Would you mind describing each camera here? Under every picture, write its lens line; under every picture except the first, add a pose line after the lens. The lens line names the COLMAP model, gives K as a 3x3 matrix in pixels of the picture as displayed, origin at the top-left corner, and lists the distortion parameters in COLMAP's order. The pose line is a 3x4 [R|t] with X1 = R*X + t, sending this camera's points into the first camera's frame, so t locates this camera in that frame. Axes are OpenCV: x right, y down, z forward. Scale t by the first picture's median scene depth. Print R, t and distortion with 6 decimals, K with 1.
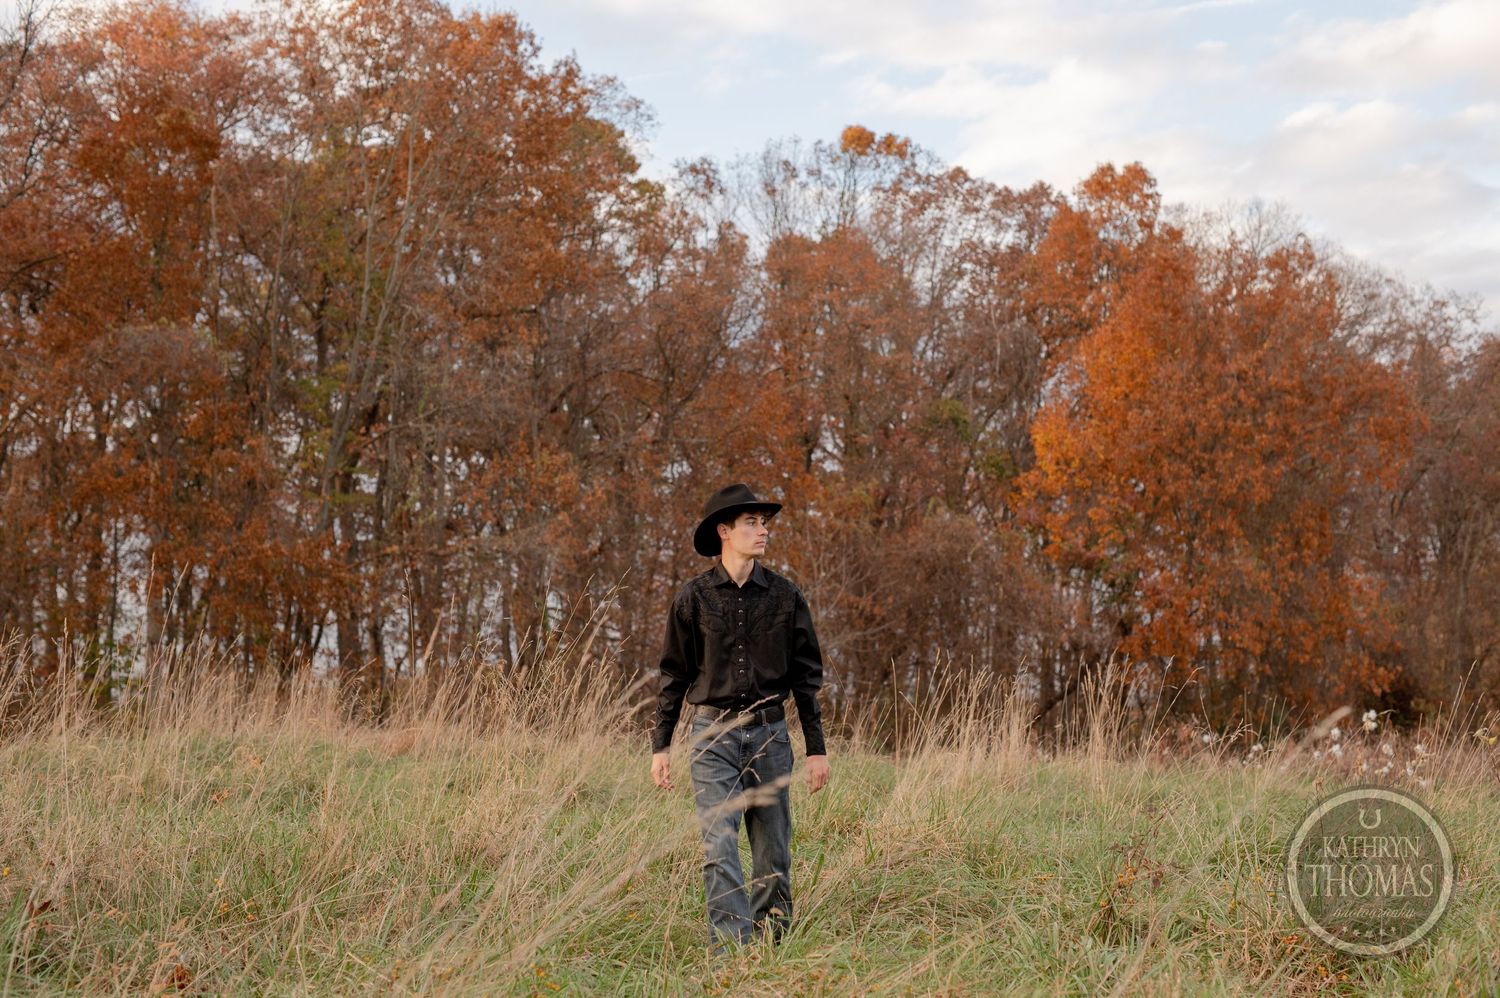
lens RADIAL K [[2076.0, 0, 751.7], [0, 2076.0, 520.7], [0, 0, 1]] dist [-0.027639, 0.063607]
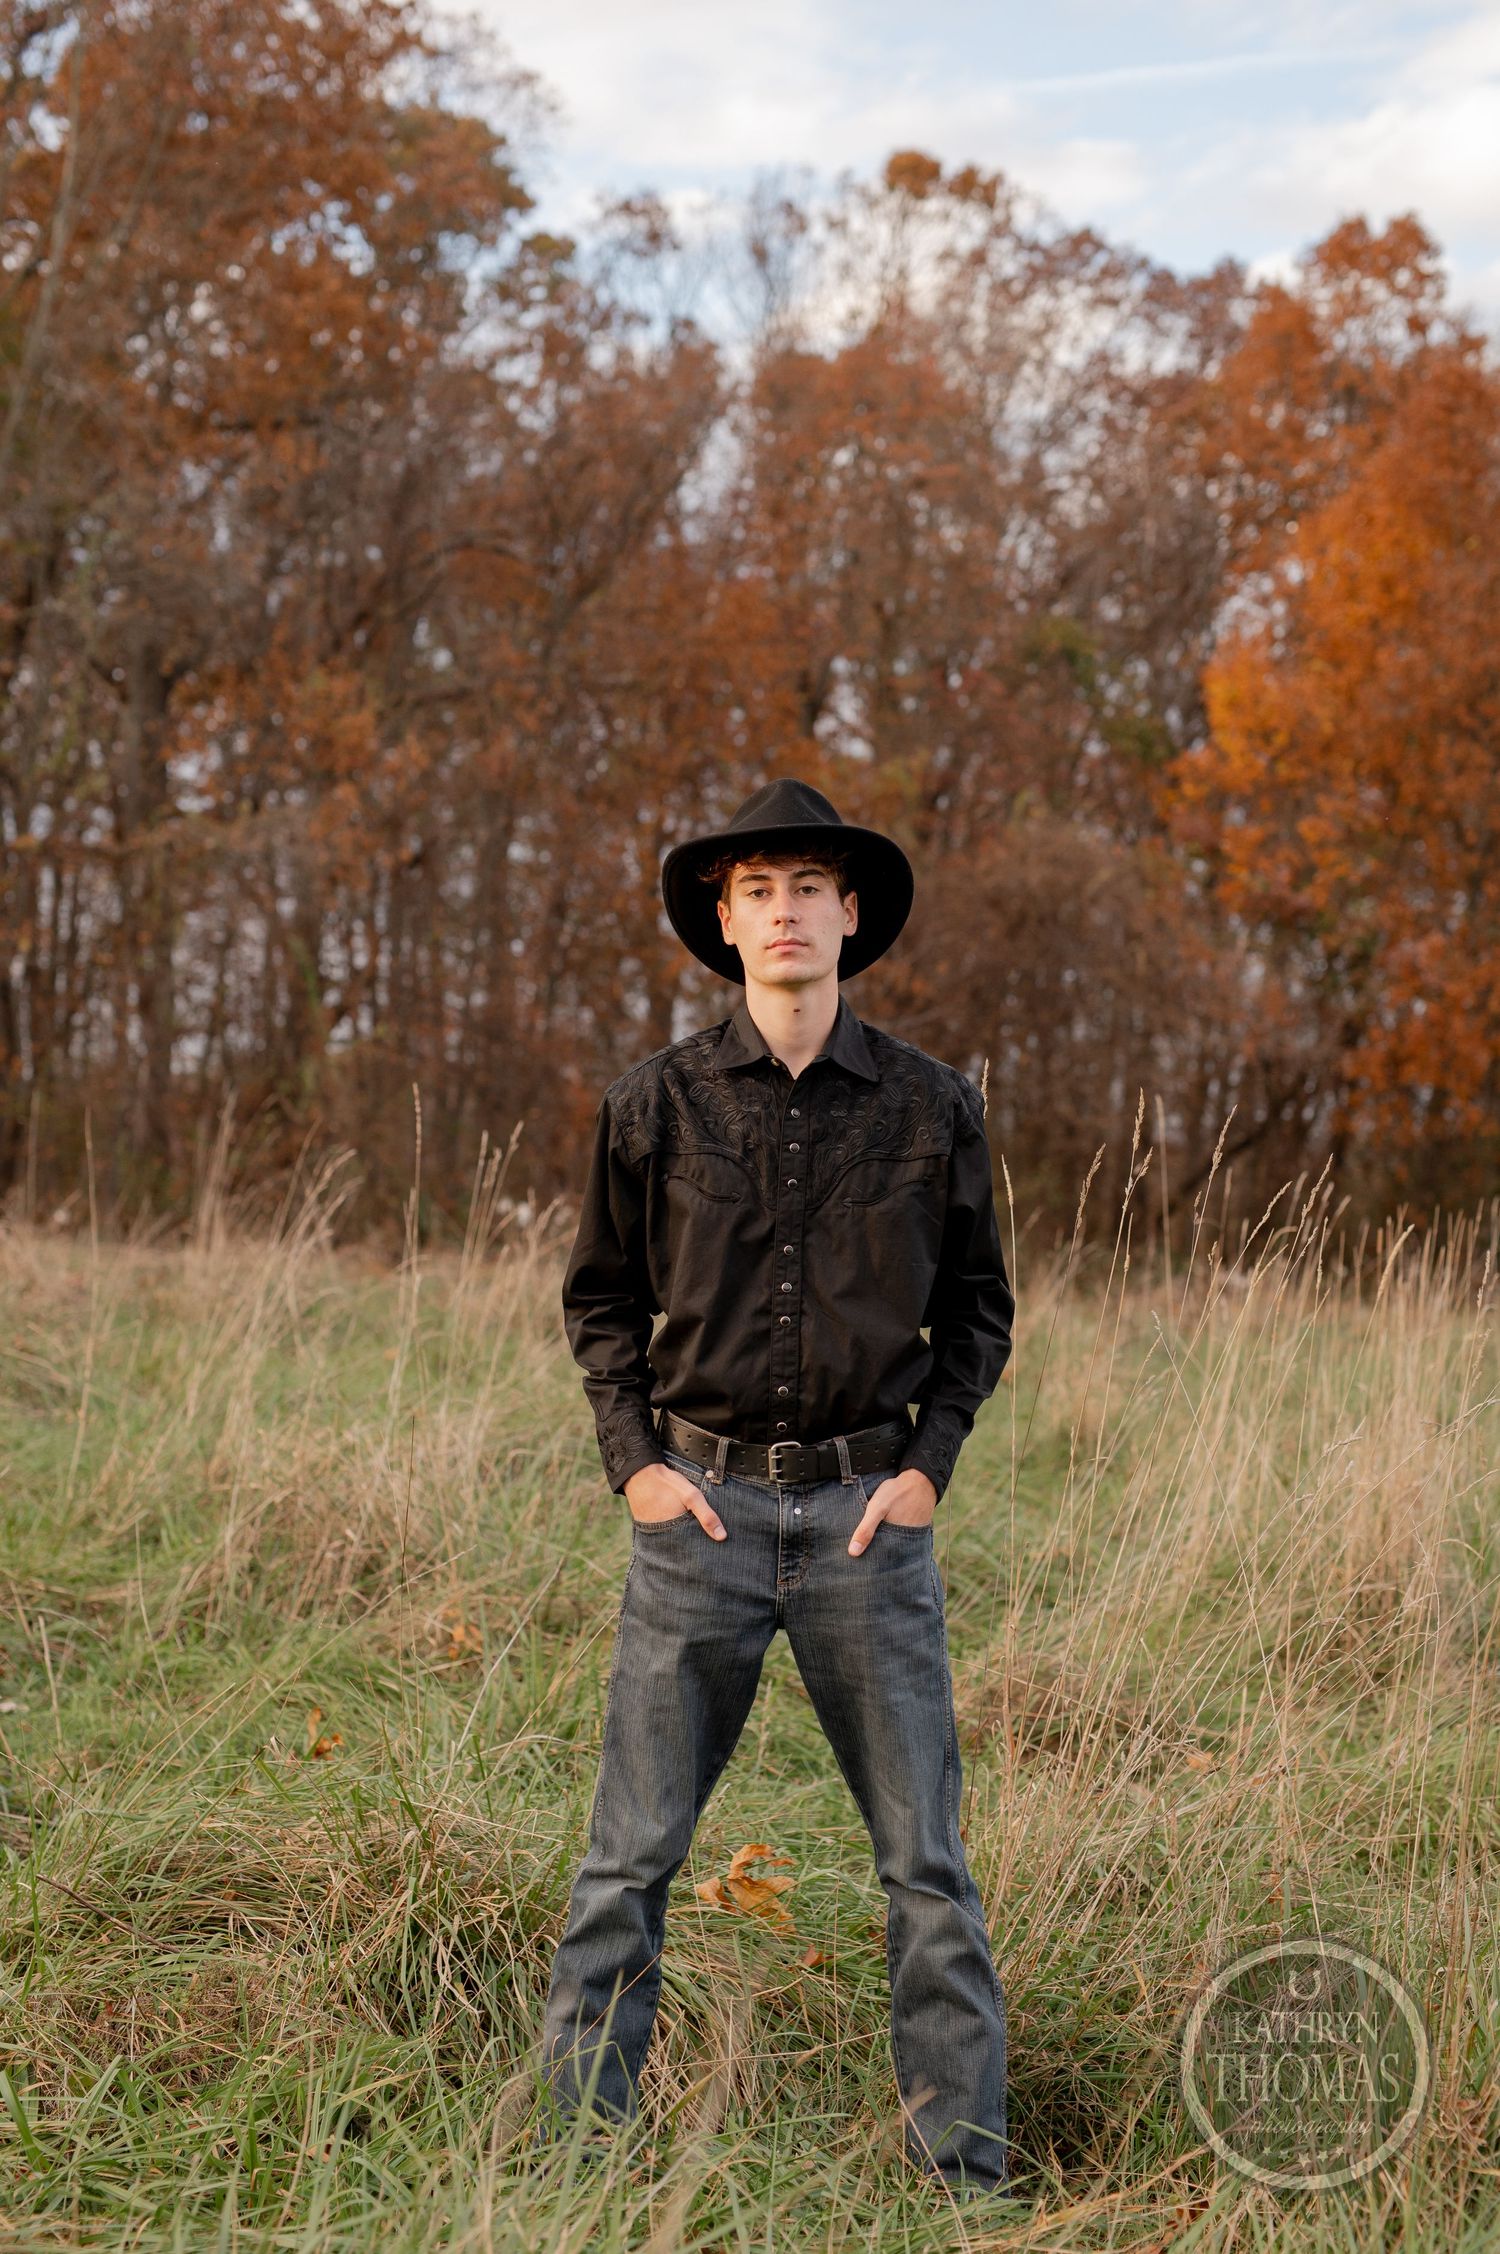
lens RADIAL K [[3042.6, 0, 720.5], [0, 3042.6, 1133.3], [0, 0, 1]] dist [-0.016437, 0.032834]
pose [[0.999442, 0.033186, 0.003749, 0.003020], [-0.033385, 0.995773, 0.085571, 0.011839], [-0.000893, -0.085648, 0.996325, 0.141244]]
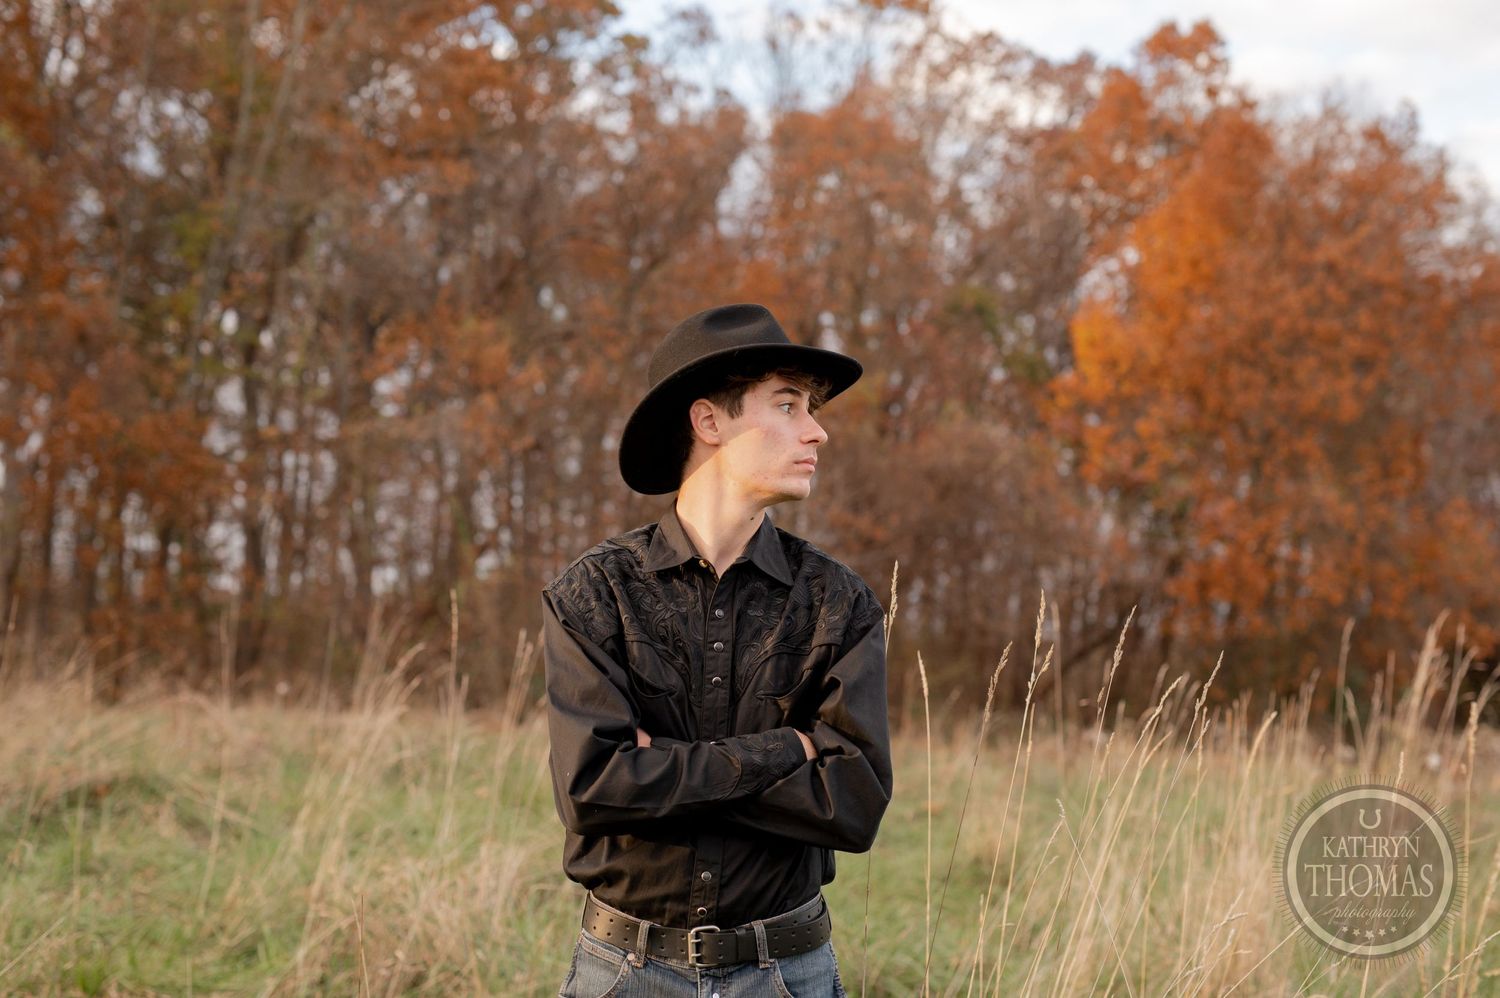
lens RADIAL K [[2024.8, 0, 749.7], [0, 2024.8, 490.7], [0, 0, 1]] dist [-0.016437, 0.032834]
pose [[0.999316, 0.036949, 0.001324, 0.005102], [-0.036965, 0.999197, 0.015436, 0.013252], [-0.000753, -0.015475, 0.999880, 0.157675]]
